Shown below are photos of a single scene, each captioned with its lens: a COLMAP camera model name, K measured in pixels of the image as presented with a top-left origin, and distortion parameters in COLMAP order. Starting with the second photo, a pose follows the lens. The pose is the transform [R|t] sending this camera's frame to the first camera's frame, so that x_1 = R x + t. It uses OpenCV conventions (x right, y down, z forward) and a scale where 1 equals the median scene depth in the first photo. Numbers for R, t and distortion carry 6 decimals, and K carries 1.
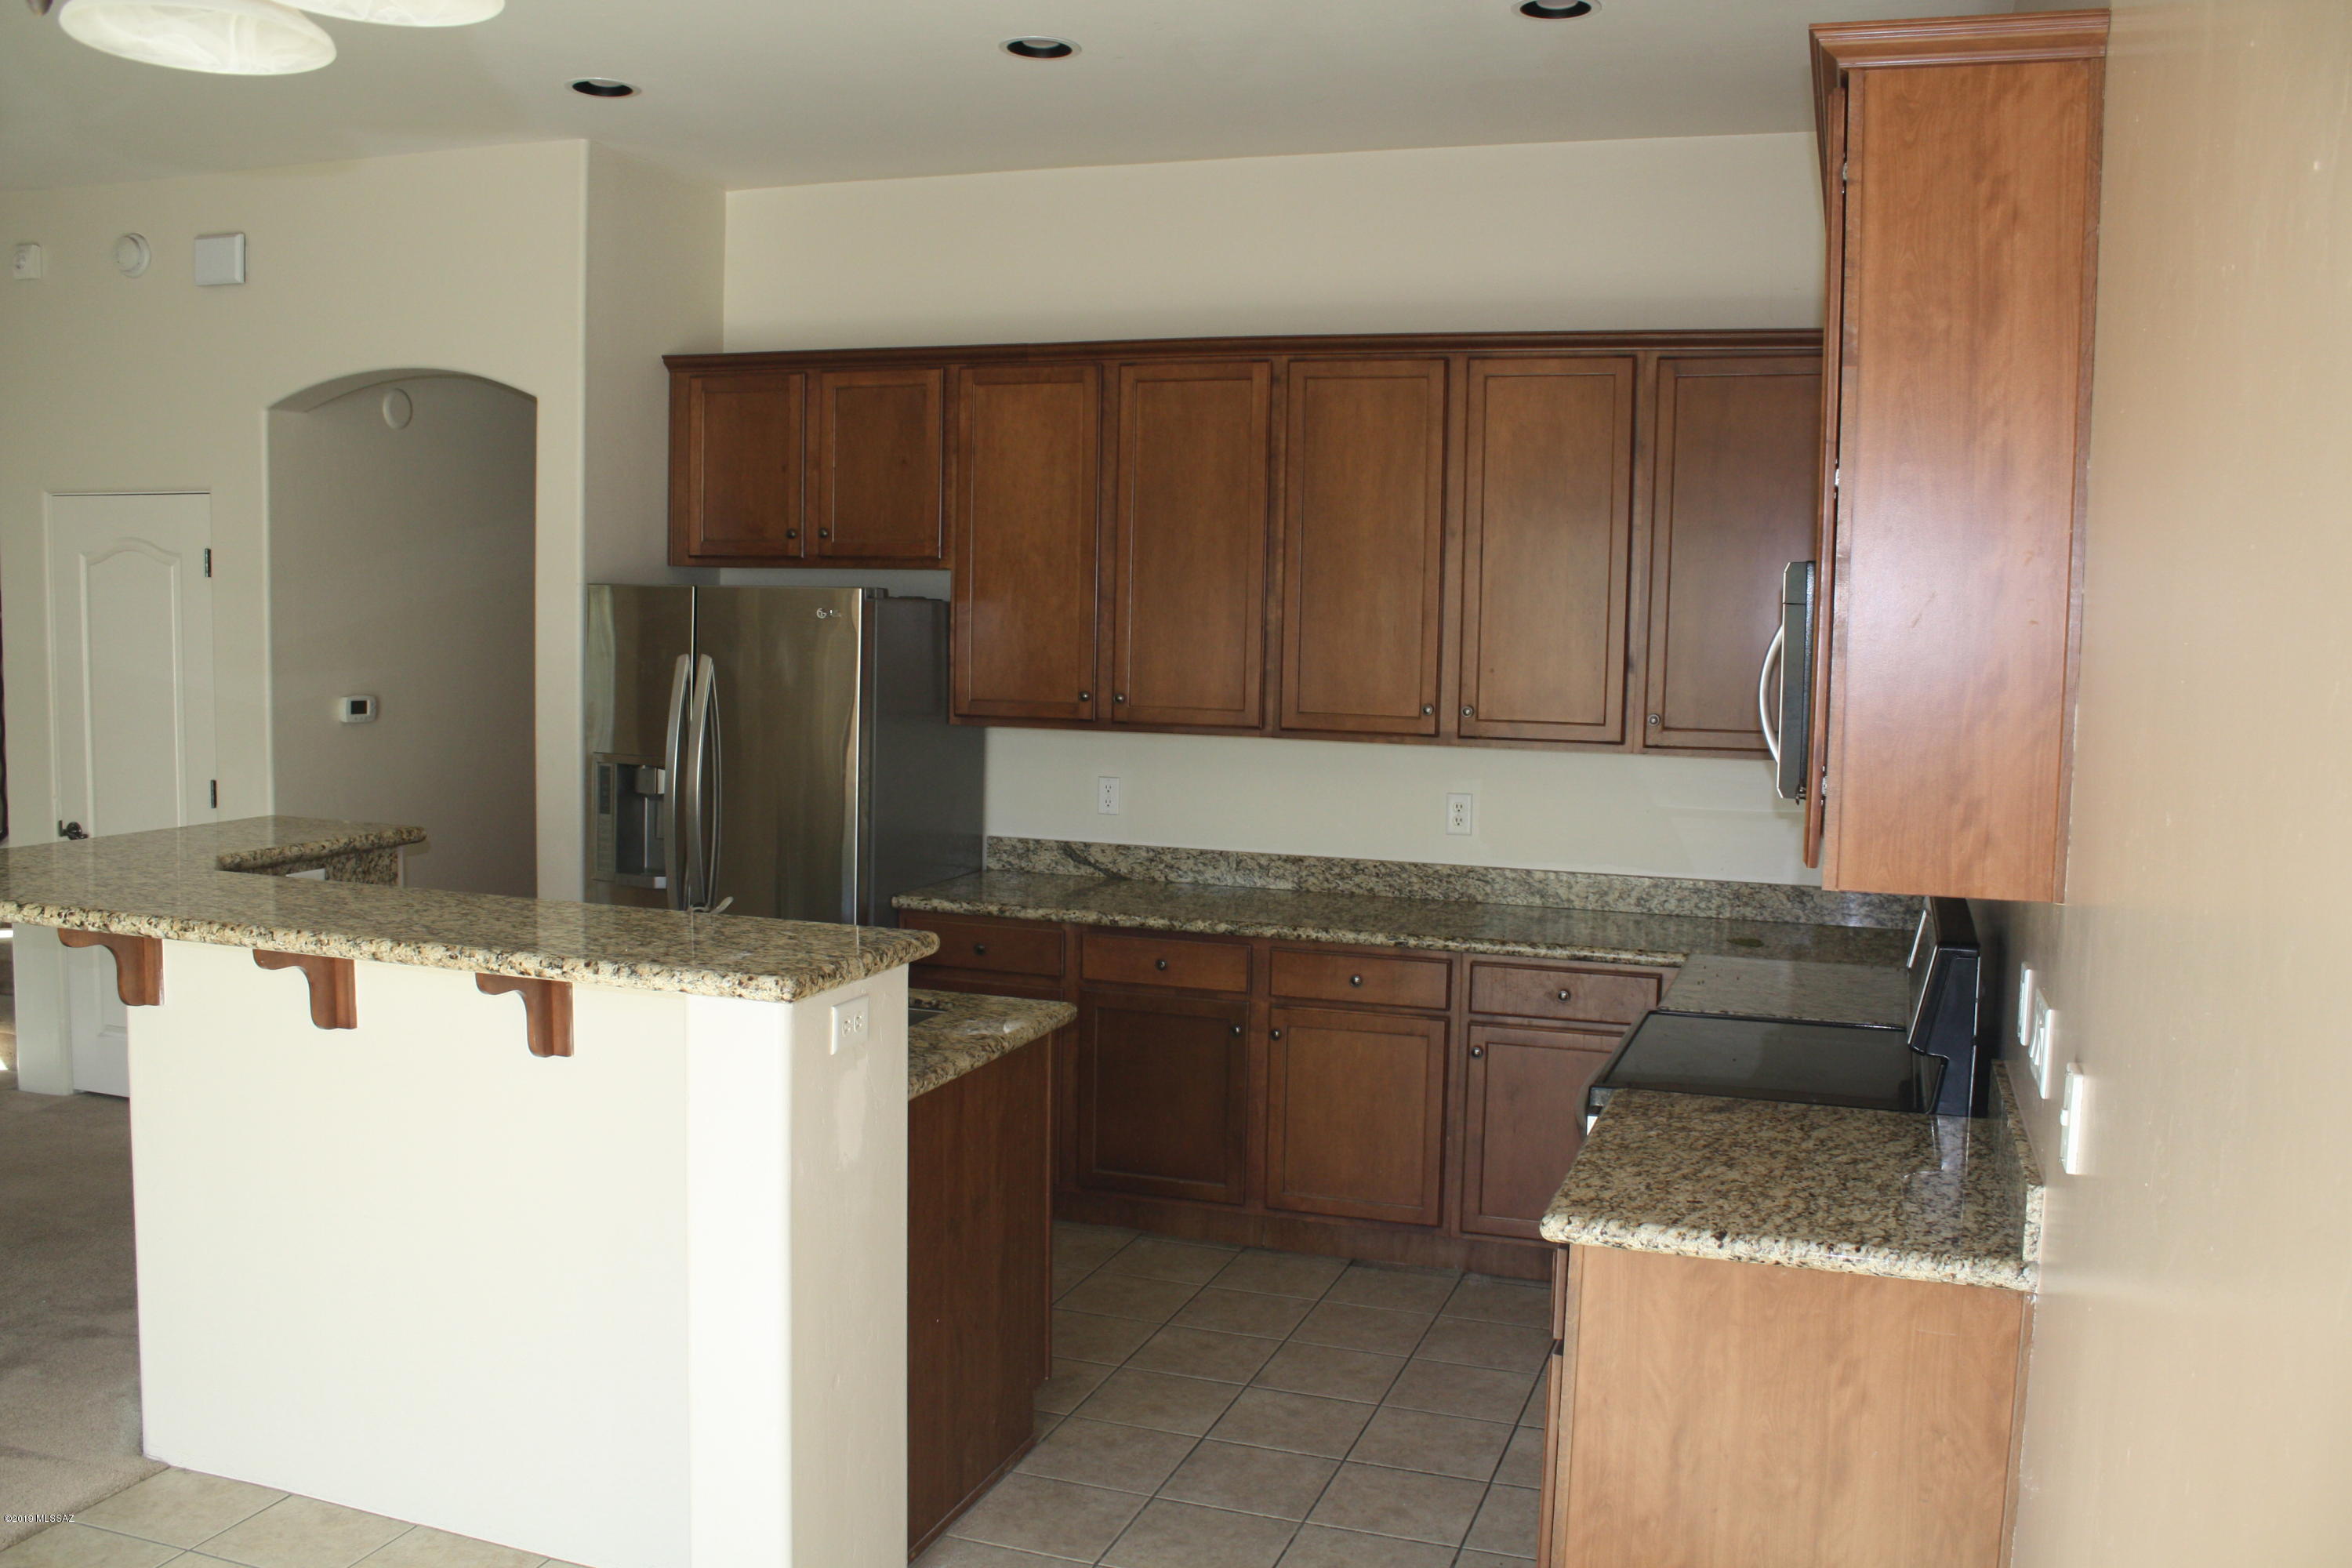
lens RADIAL K [[1981.1, 0, 1176.0], [0, 1981.1, 784.0], [0, 0, 1]] dist [-0.164850, 0.141757]
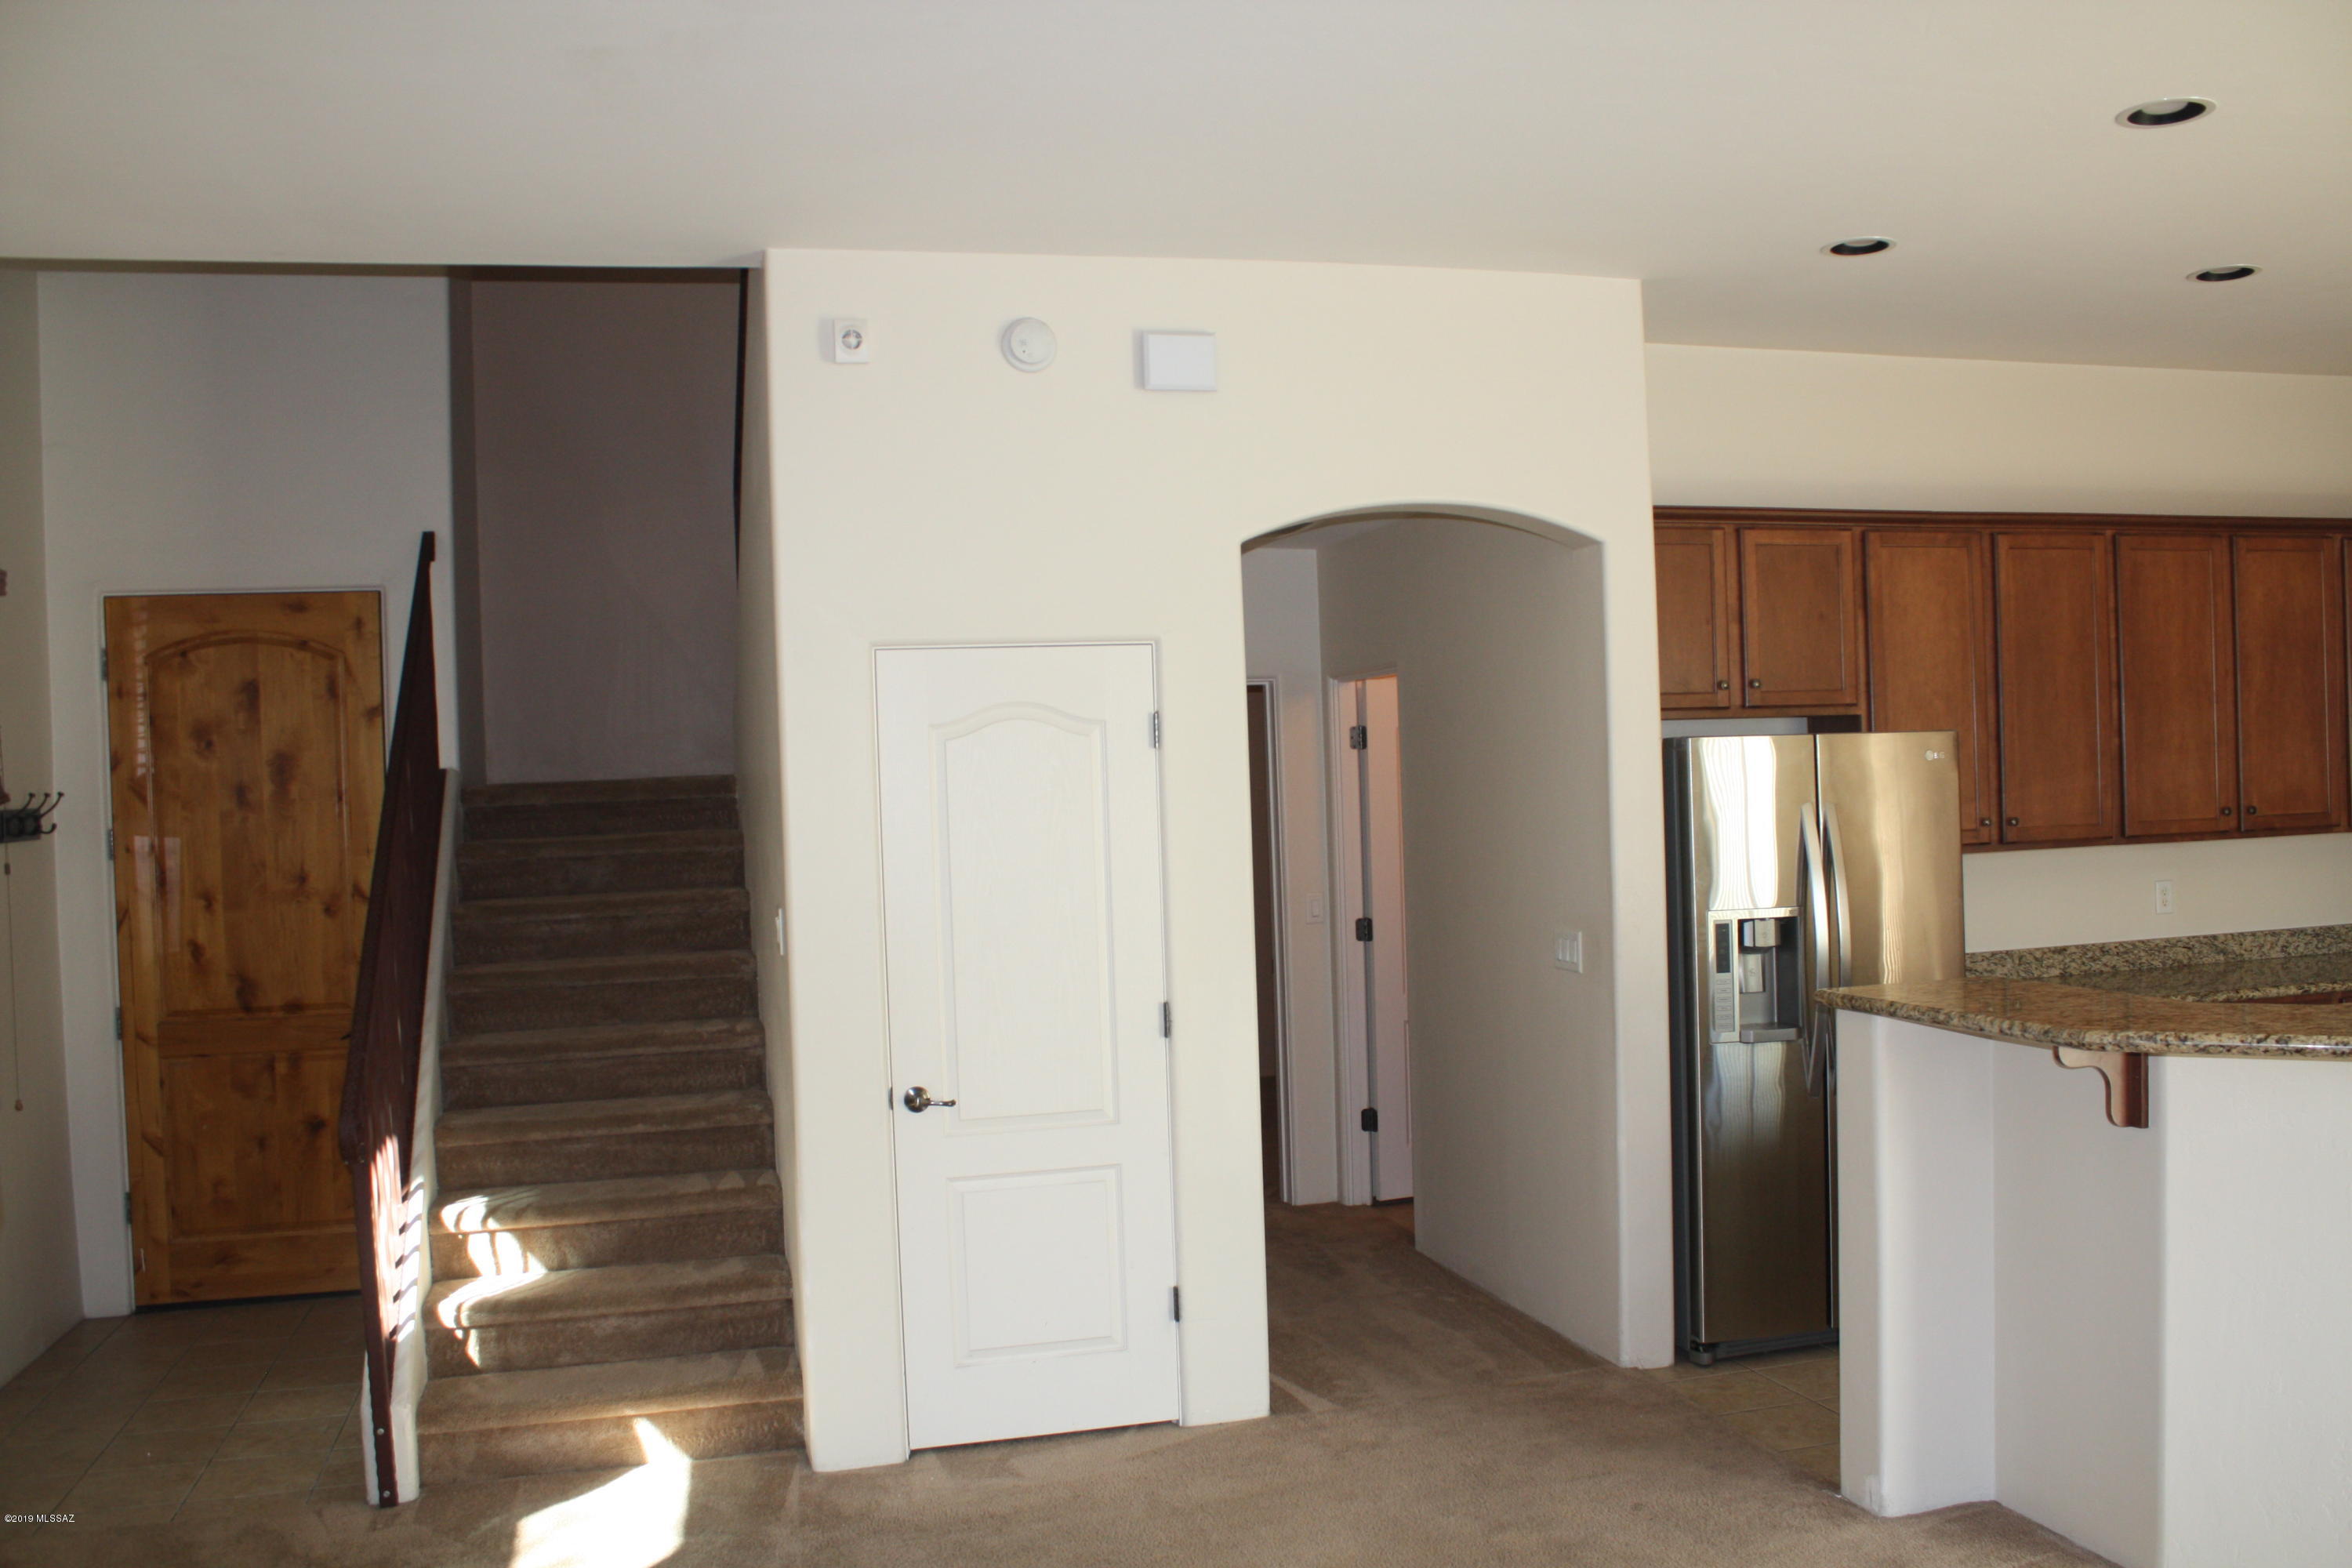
lens RADIAL K [[1981.1, 0, 1176.0], [0, 1981.1, 784.0], [0, 0, 1]] dist [-0.164850, 0.141757]
pose [[0.824828, -0.049488, 0.563213, -1.048442], [0.098367, 0.993530, -0.056760, -0.048619], [-0.556760, 0.102219, 0.824360, 0.340928]]
